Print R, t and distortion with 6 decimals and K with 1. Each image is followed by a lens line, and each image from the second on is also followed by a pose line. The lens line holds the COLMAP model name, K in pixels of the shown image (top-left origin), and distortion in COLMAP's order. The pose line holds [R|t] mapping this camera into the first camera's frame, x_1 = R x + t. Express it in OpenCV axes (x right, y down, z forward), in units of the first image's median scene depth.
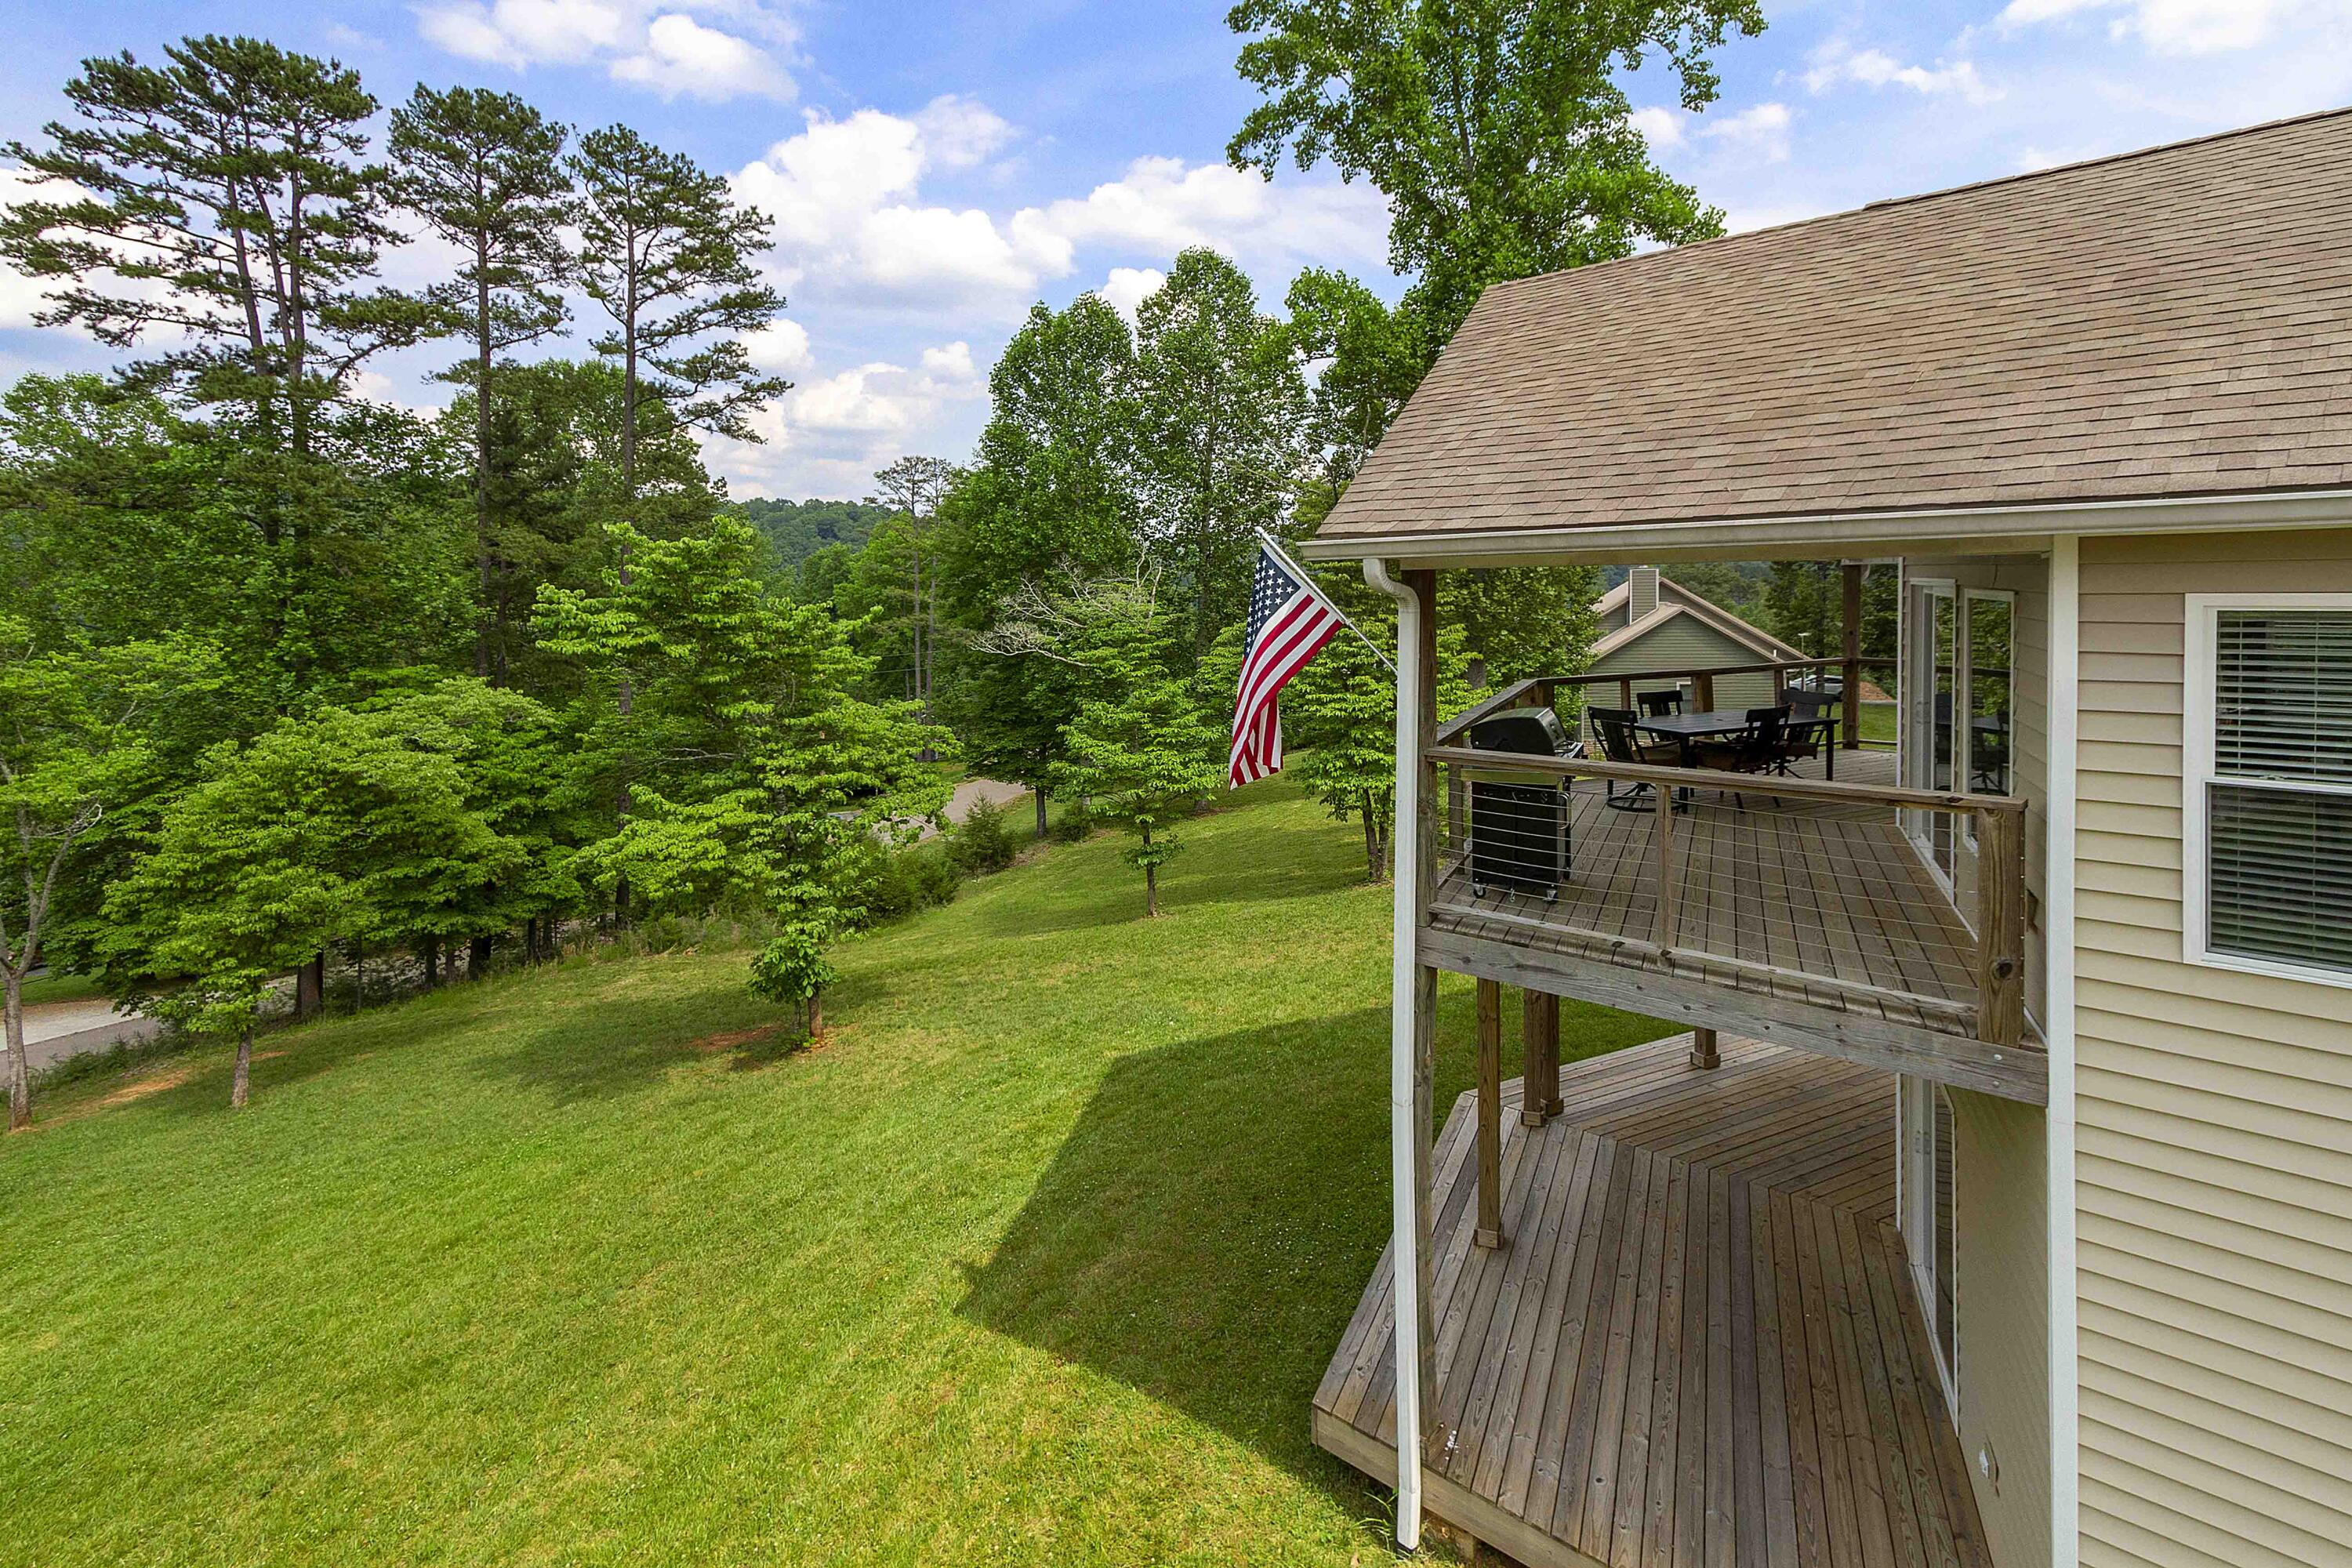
lens RADIAL K [[1119.3, 0, 1180.2], [0, 1119.3, 614.4], [0, 0, 1]] dist [0.036651, 0.000224]
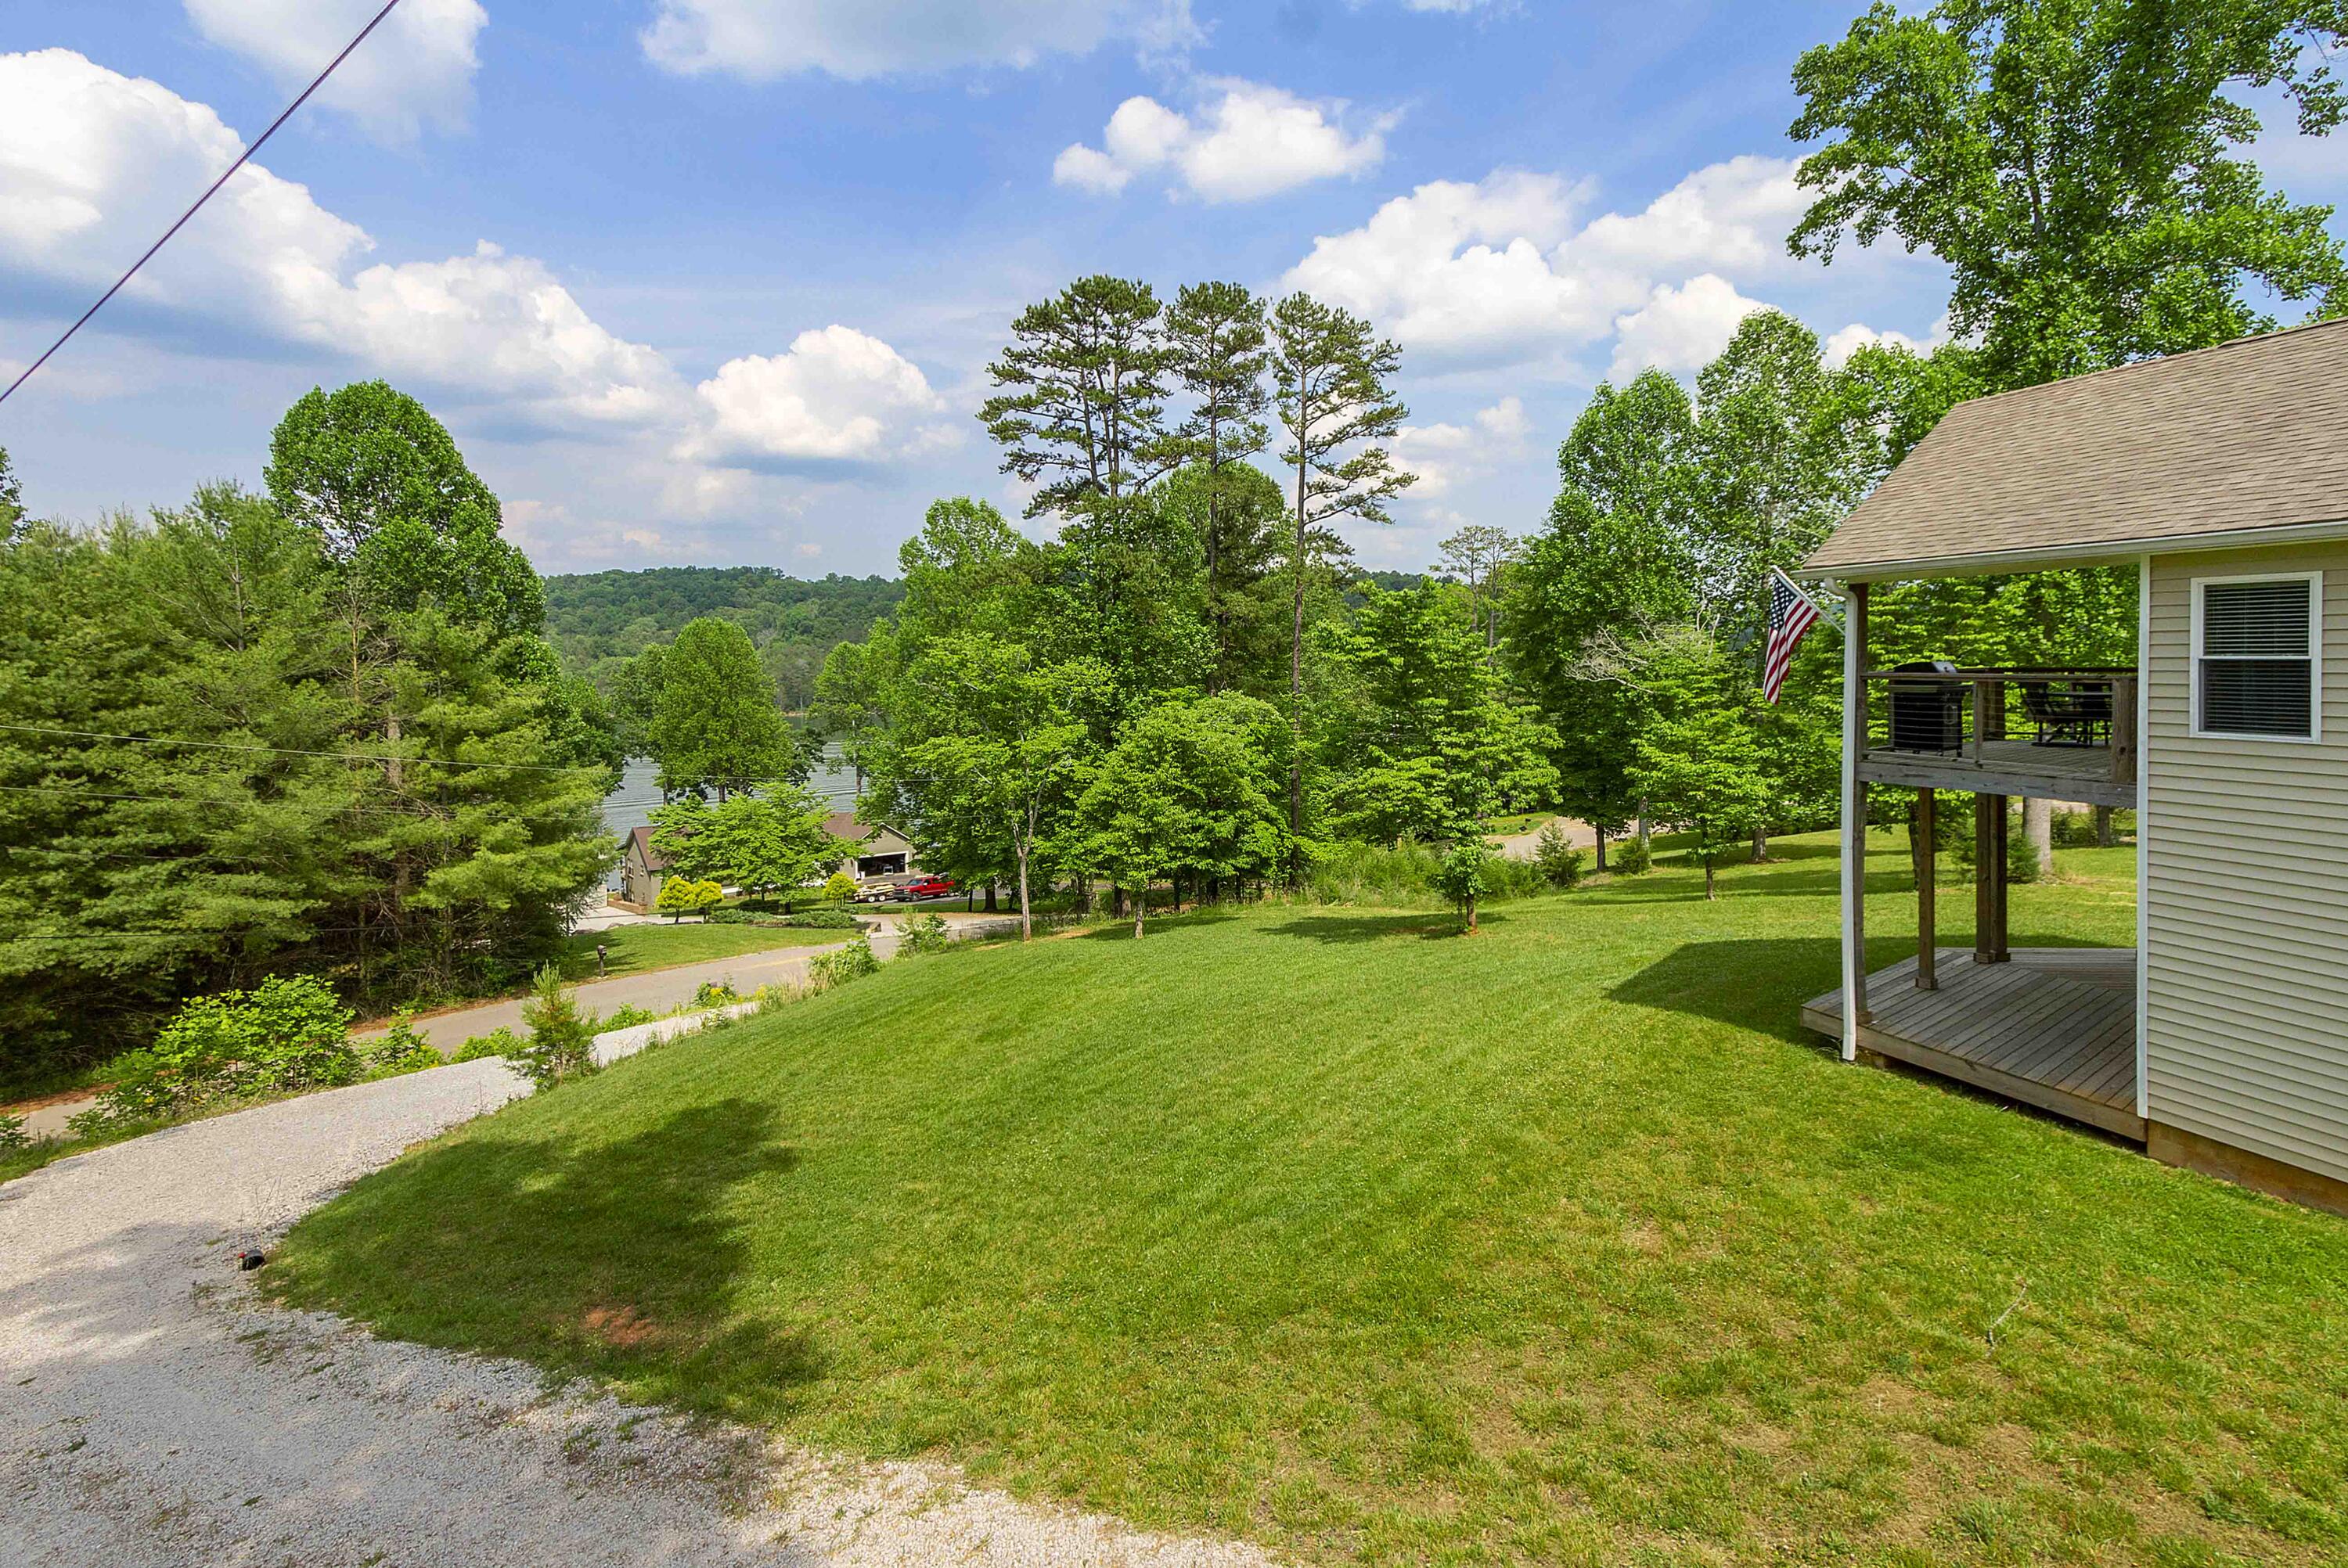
lens RADIAL K [[1078.7, 0, 1367.9], [0, 1078.7, 674.7], [0, 0, 1]] dist [0.047078, -0.000173]
pose [[0.946178, 0.006091, -0.323590, 0.002700], [-0.006175, 0.999981, 0.000766, 0.021055], [0.323588, 0.001274, 0.946197, -0.187552]]
